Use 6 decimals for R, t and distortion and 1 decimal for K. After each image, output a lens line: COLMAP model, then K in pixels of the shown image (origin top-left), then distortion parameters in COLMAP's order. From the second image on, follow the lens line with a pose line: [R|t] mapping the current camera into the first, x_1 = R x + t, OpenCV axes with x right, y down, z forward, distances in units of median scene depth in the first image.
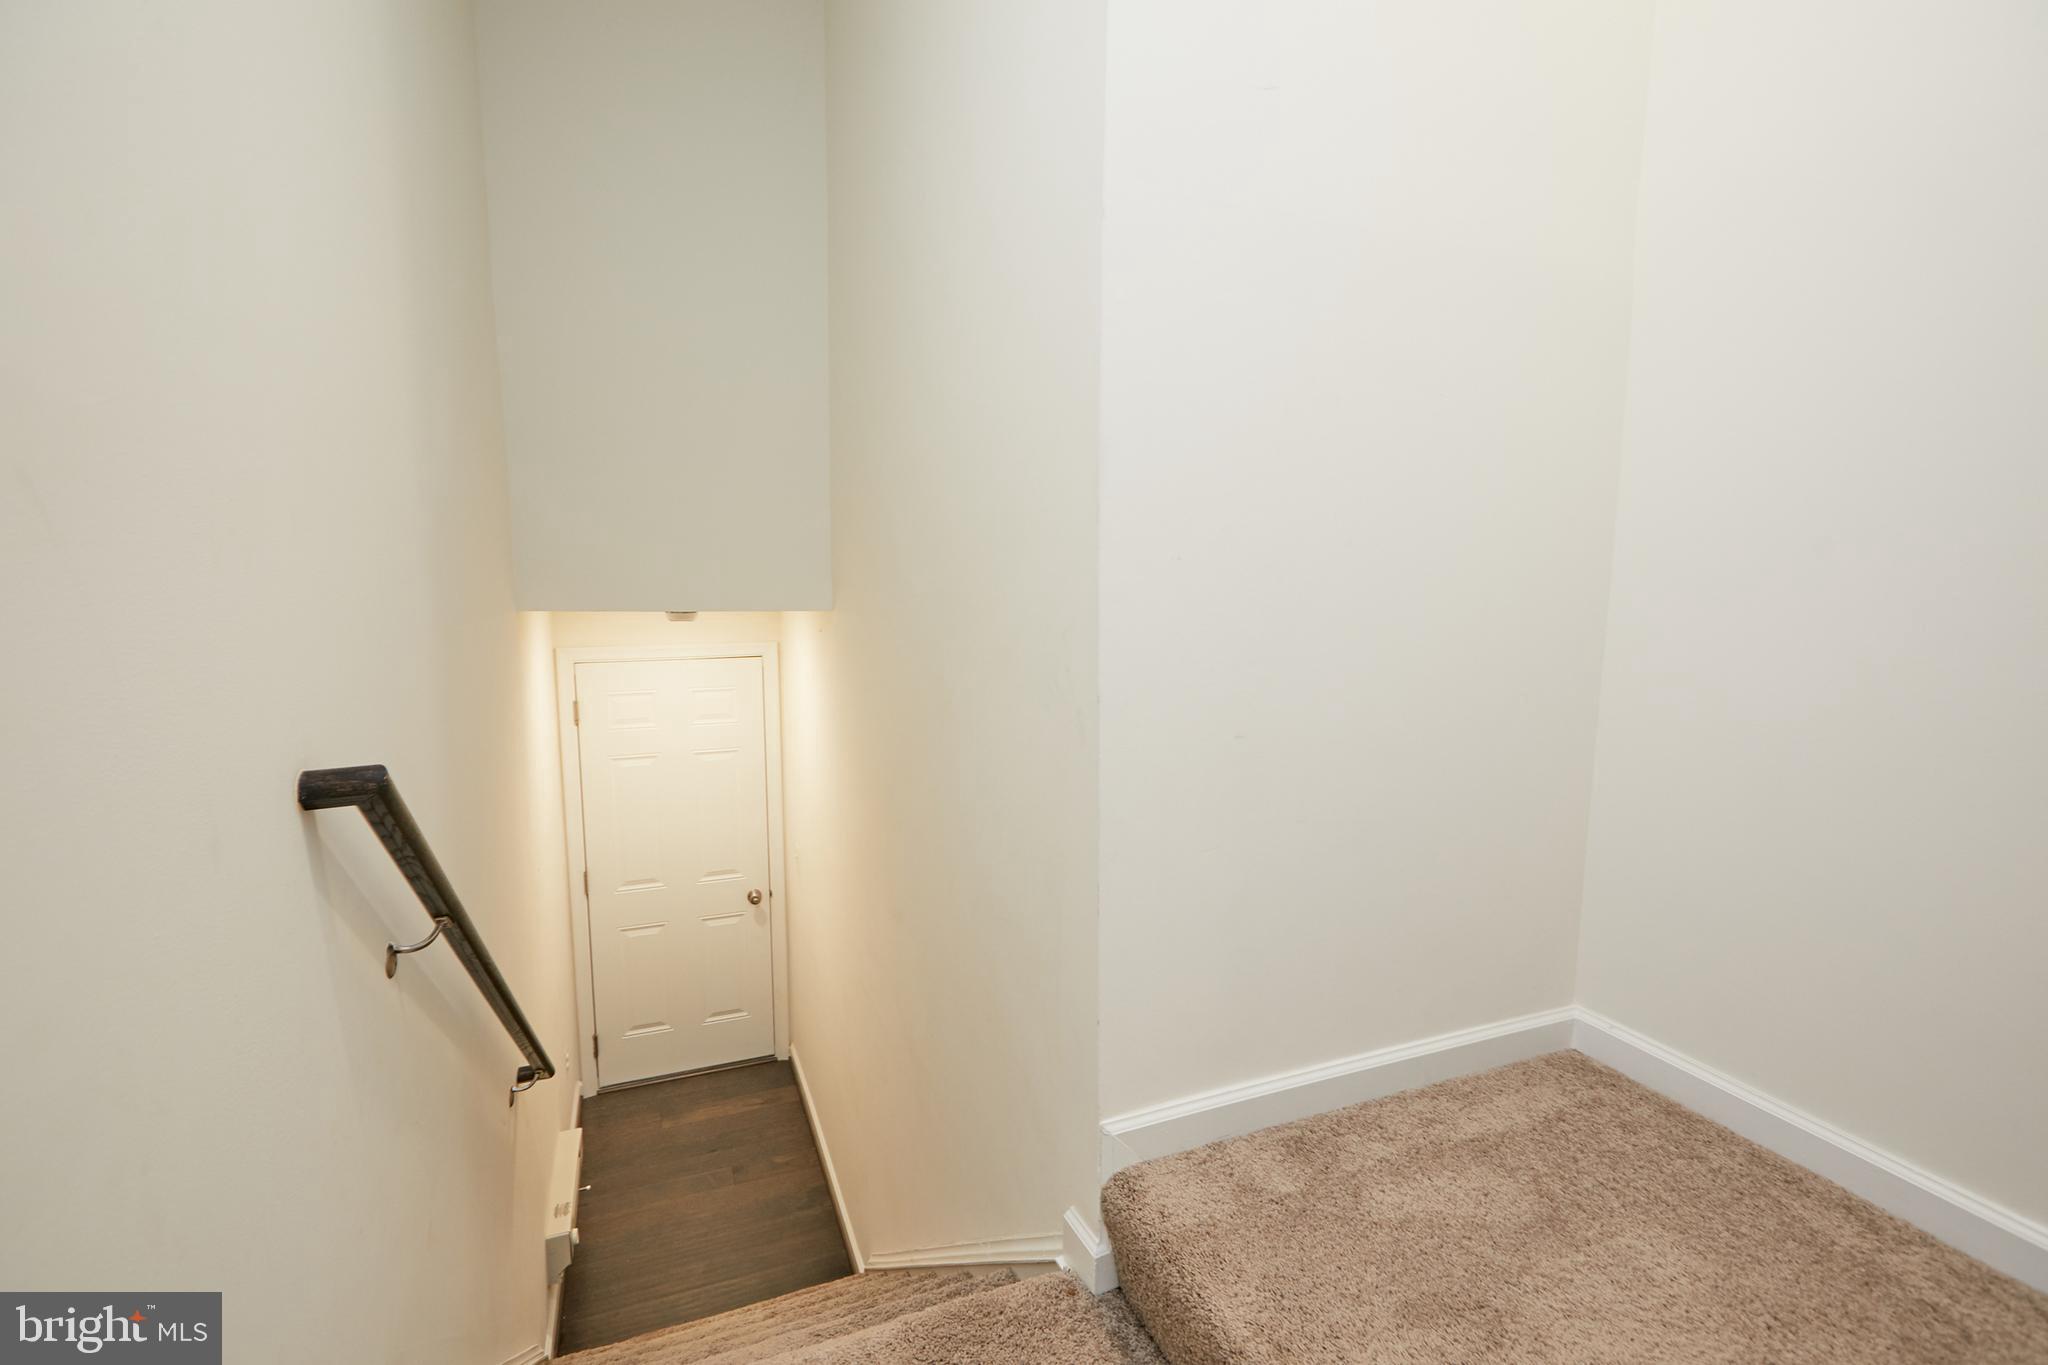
lens RADIAL K [[941.4, 0, 1021.5], [0, 941.4, 680.4], [0, 0, 1]] dist [0.000629, -0.000546]
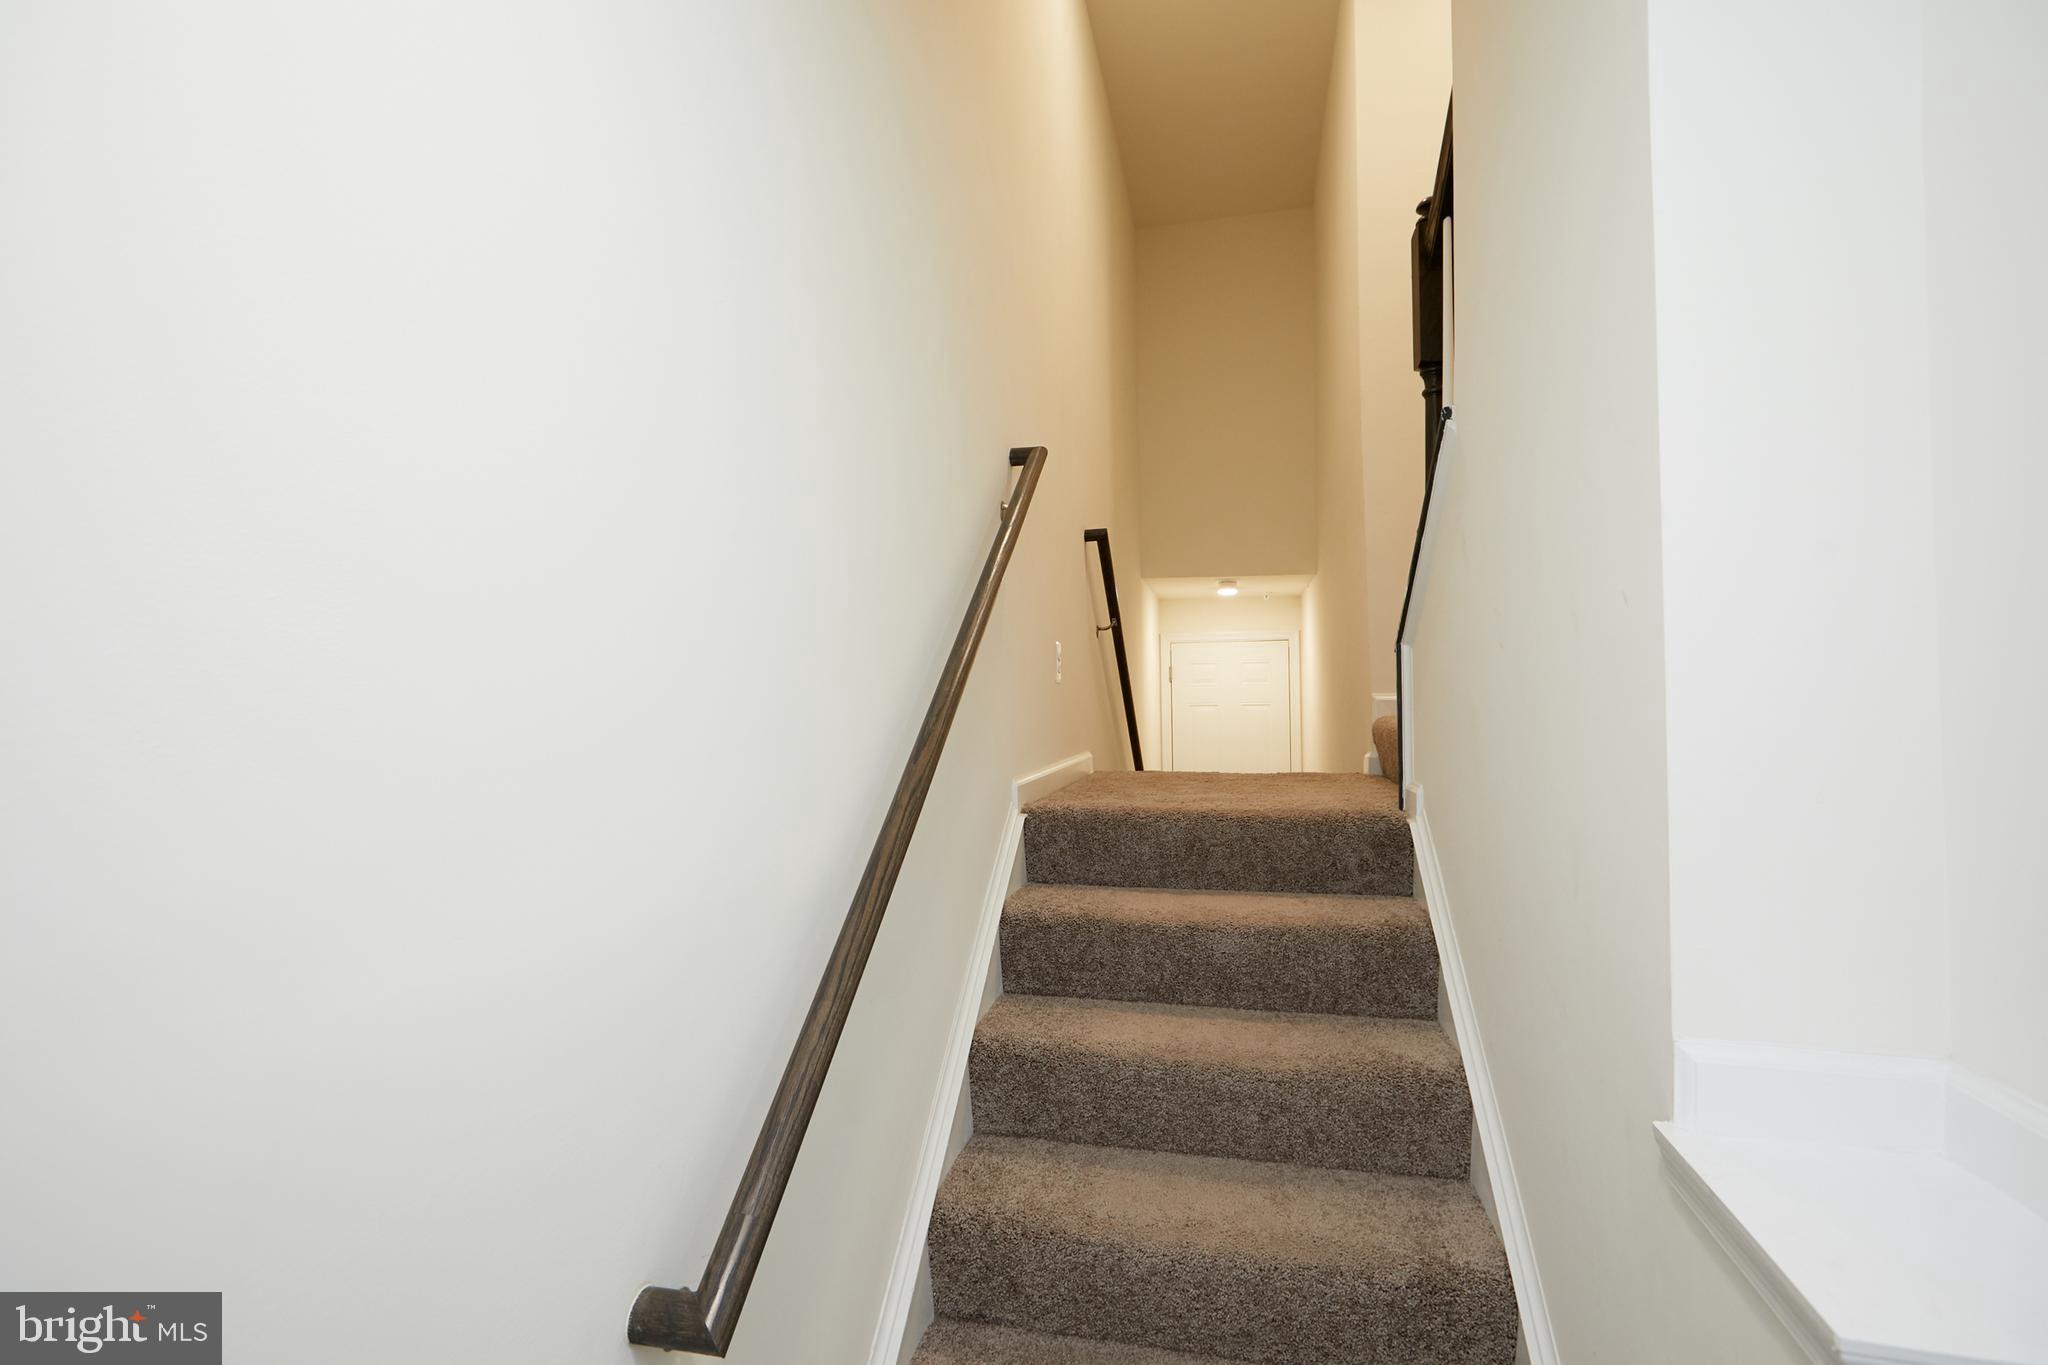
lens RADIAL K [[941.4, 0, 1021.5], [0, 941.4, 680.4], [0, 0, 1]] dist [0.000629, -0.000546]
pose [[0.819659, -0.022903, -0.572394, 0.296494], [-0.064357, 0.989193, -0.131739, 0.347632], [0.569225, 0.144819, 0.809327, -0.551796]]
